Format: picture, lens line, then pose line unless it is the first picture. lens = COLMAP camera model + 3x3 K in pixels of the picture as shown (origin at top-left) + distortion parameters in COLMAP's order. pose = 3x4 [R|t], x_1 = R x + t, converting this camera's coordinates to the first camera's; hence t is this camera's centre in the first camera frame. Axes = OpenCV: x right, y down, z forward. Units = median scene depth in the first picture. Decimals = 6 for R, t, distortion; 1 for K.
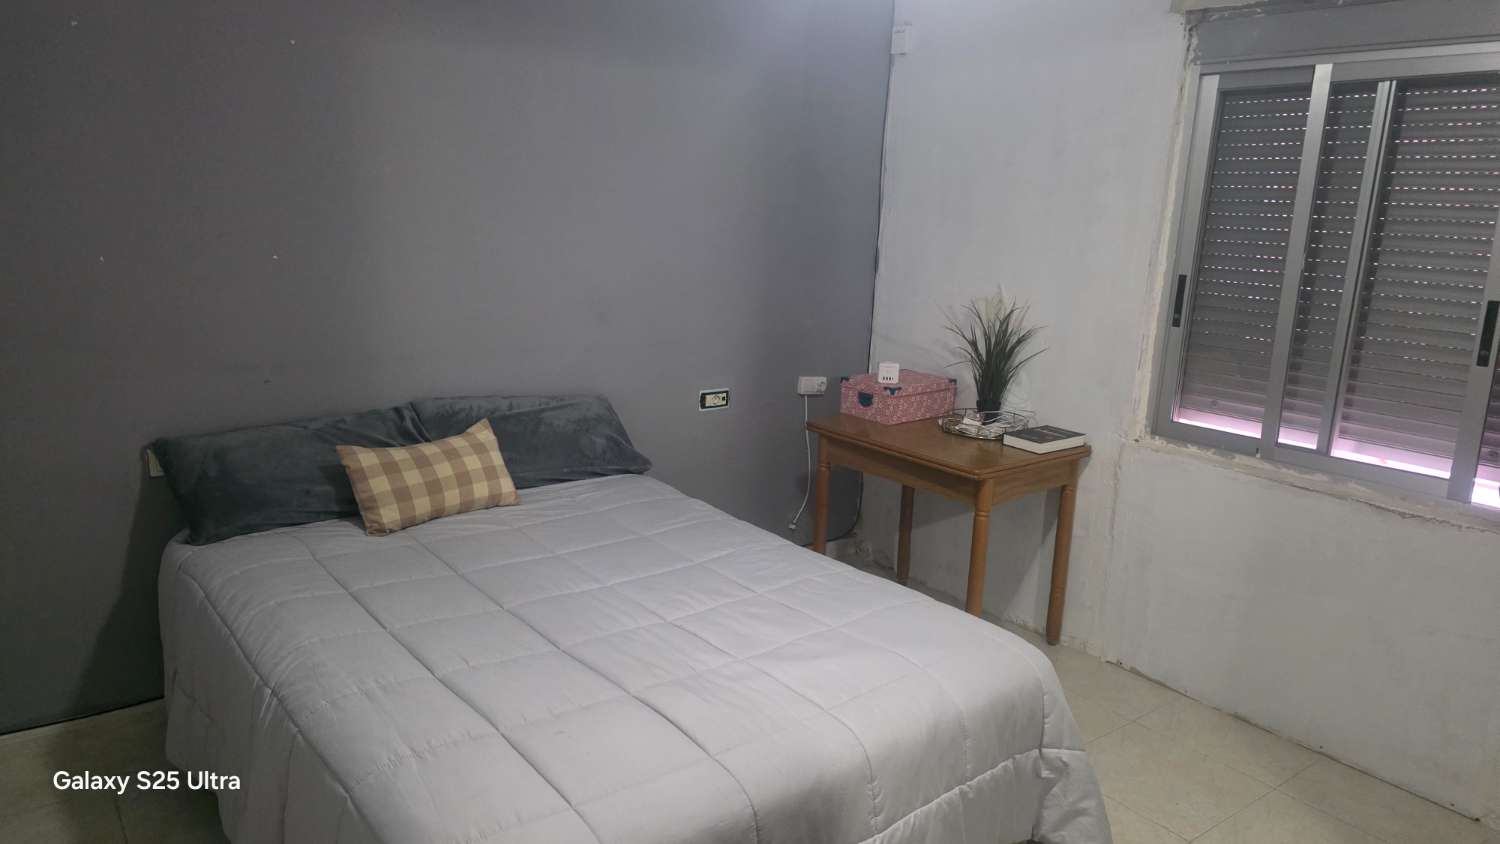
lens RADIAL K [[1024.5, 0, 750.0], [0, 1024.5, 422.0], [0, 0, 1]] dist [0.091580, -0.118531]
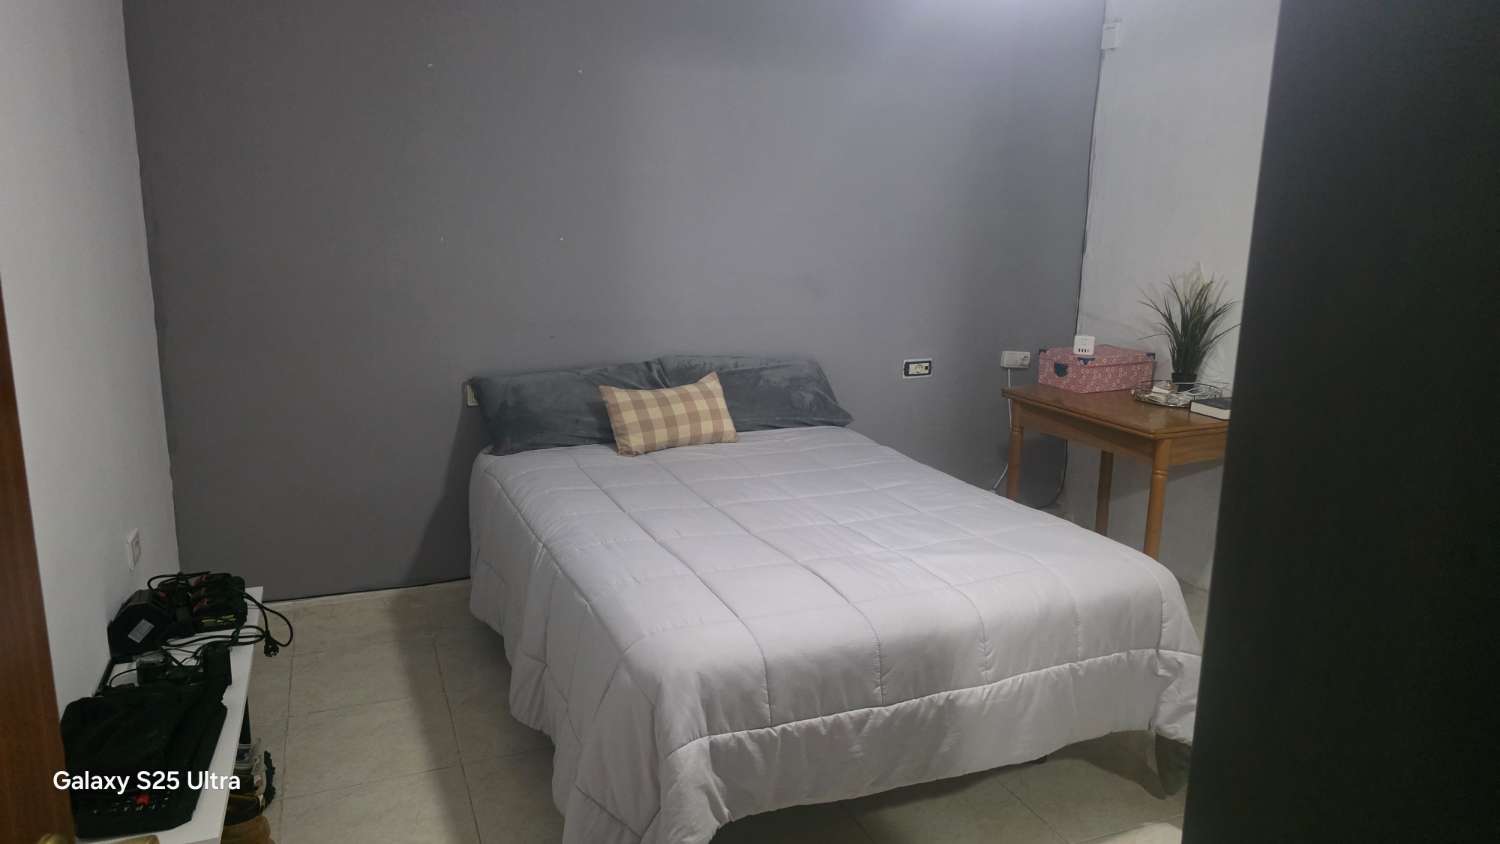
lens RADIAL K [[1049.4, 0, 750.0], [0, 1049.4, 422.0], [0, 0, 1]] dist [0.216765, -0.577634]
pose [[0.966068, 0.031085, -0.256409, 0.104367], [-0.036108, 0.999237, -0.014903, 0.073399], [0.255750, 0.023655, 0.966454, -0.188046]]
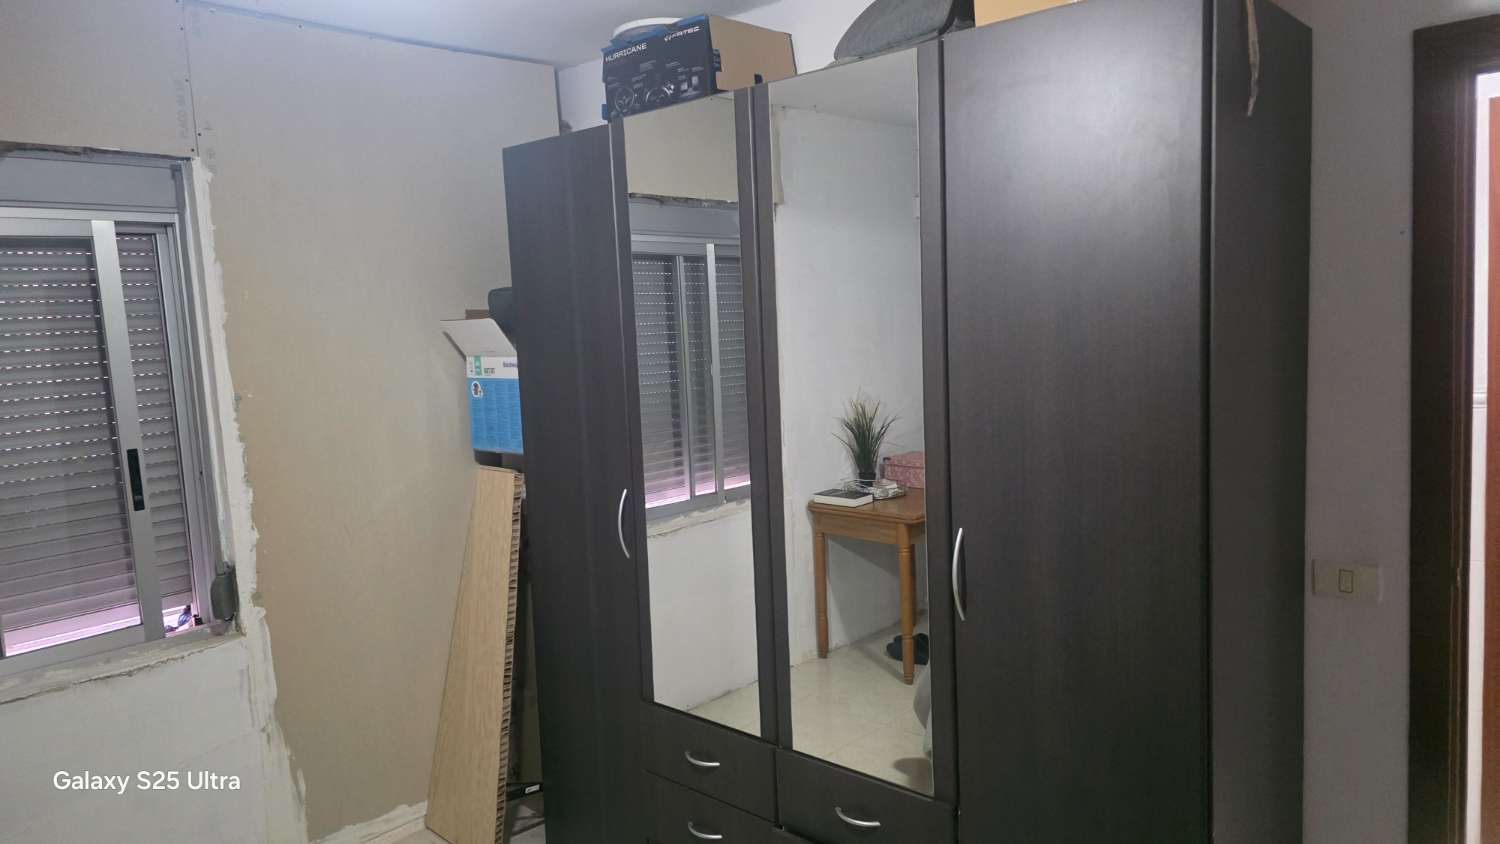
lens RADIAL K [[1024.5, 0, 750.0], [0, 1024.5, 422.0], [0, 0, 1]] dist [0.091580, -0.118531]
pose [[-0.204607, -0.108816, 0.972777, -1.359809], [0.267449, 0.949772, 0.162496, -0.447552], [-0.941598, 0.293416, -0.165227, 1.762971]]
